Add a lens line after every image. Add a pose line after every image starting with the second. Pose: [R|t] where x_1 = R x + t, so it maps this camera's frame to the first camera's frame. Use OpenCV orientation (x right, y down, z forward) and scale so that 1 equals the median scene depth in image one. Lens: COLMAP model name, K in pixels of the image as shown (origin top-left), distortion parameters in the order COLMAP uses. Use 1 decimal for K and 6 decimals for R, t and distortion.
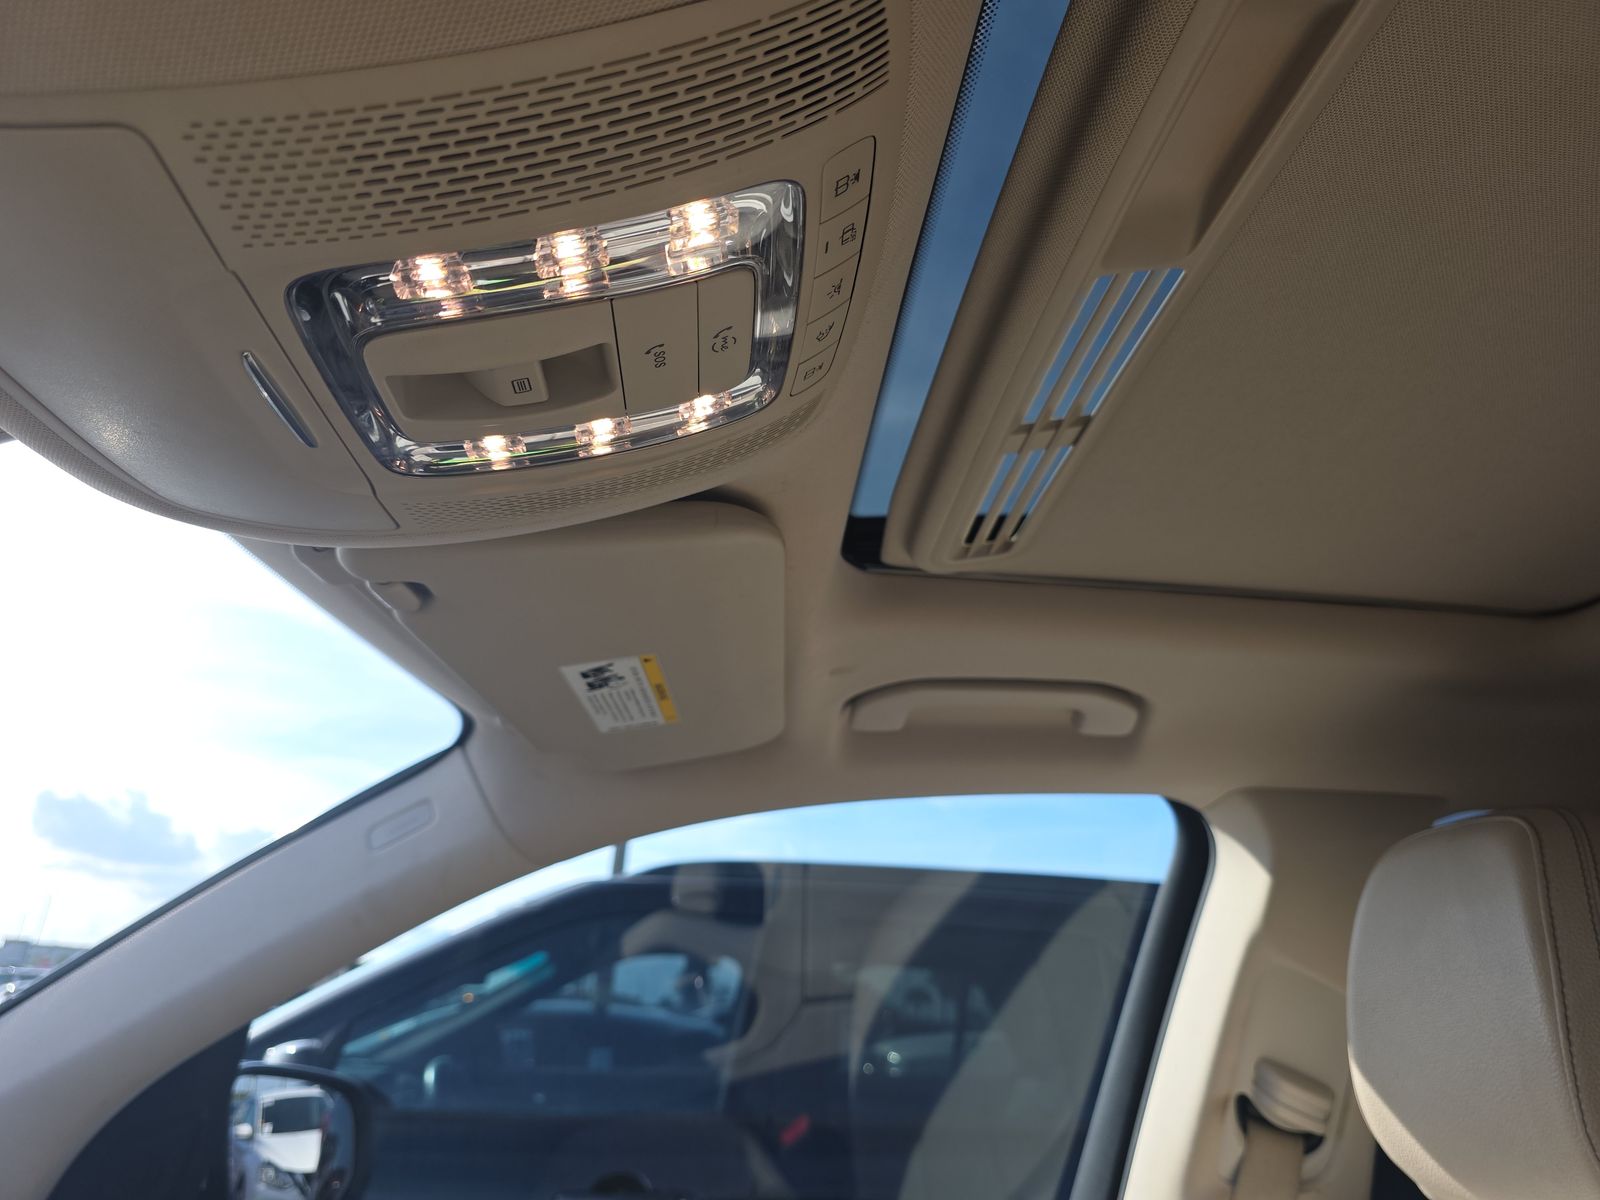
lens RADIAL K [[1047.6, 0, 800.0], [0, 1047.6, 600.0], [0, 0, 1]] dist [0.000042, -0.002064]
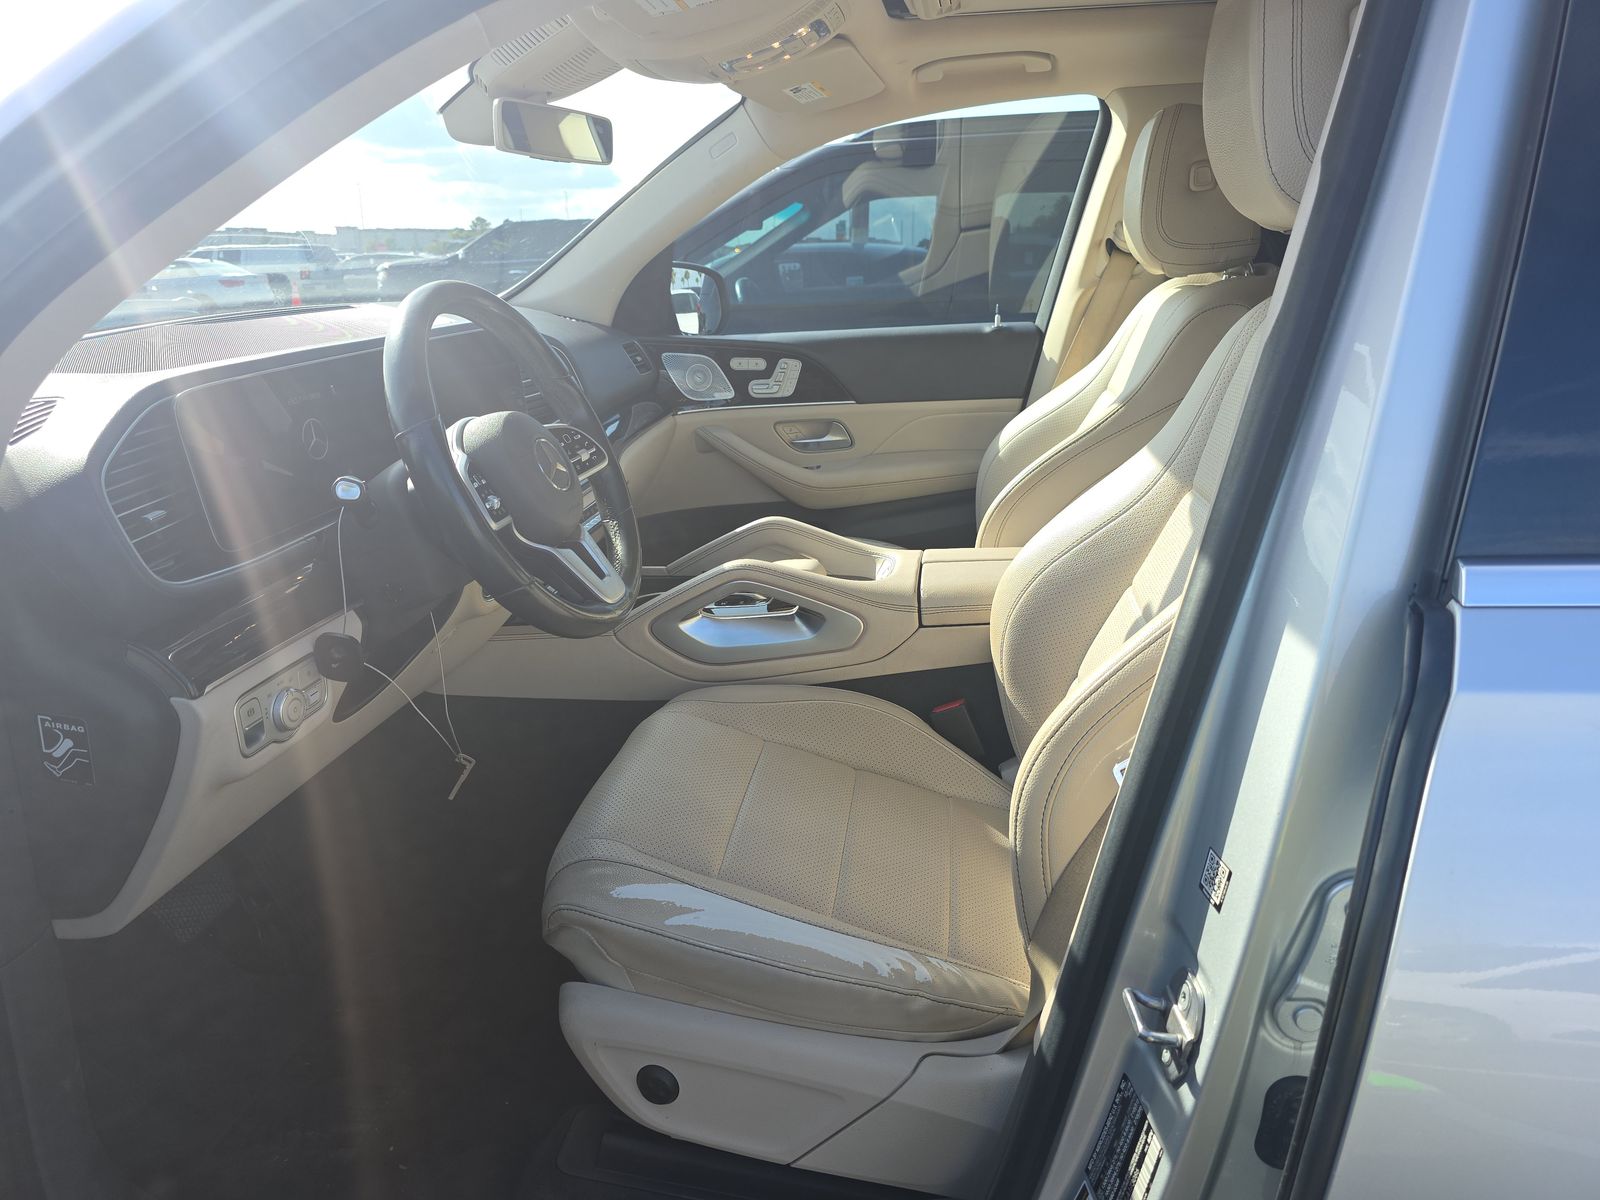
lens RADIAL K [[1047.6, 0, 800.0], [0, 1047.6, 600.0], [0, 0, 1]] dist [0.000042, -0.002064]
pose [[0.970759, 0.013406, -0.239681, 0.329434], [0.142850, 0.770158, 0.621651, -0.408812], [0.192927, -0.637712, 0.745723, -1.263782]]
